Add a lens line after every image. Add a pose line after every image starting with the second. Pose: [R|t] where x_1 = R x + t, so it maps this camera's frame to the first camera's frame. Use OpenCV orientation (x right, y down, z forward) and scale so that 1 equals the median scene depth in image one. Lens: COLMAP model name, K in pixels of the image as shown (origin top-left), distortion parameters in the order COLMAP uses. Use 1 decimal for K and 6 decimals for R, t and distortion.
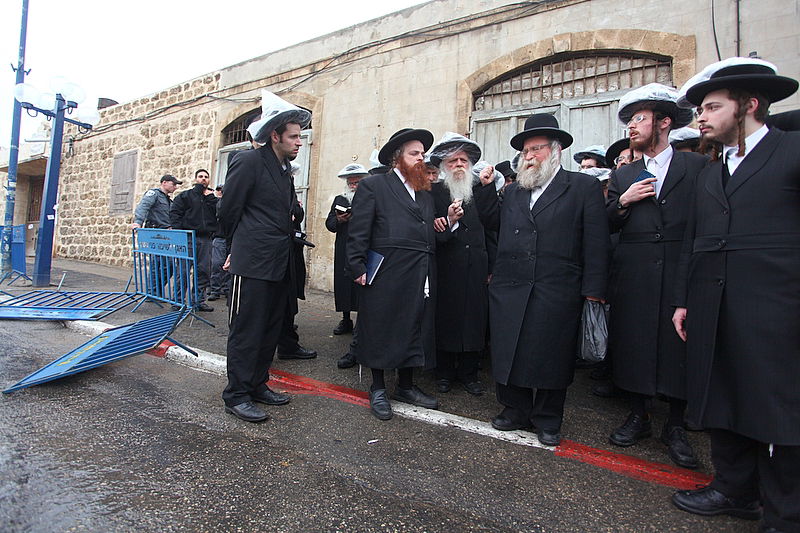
lens RADIAL K [[423.4, 0, 400.3], [0, 423.4, 264.4], [0, 0, 1]] dist [-0.035426, 0.003584]
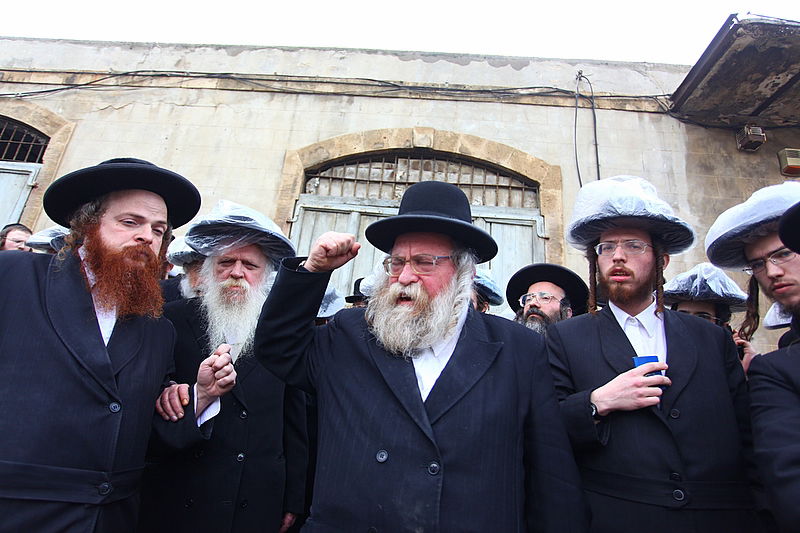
lens RADIAL K [[489.0, 0, 404.0], [0, 489.0, 264.7], [0, 0, 1]] dist [-0.066407, -0.003038]
pose [[0.913137, 0.171090, 0.370013, 0.047541], [-0.081126, 0.965778, -0.246358, -0.058118], [-0.399500, 0.194941, 0.895767, 0.219435]]
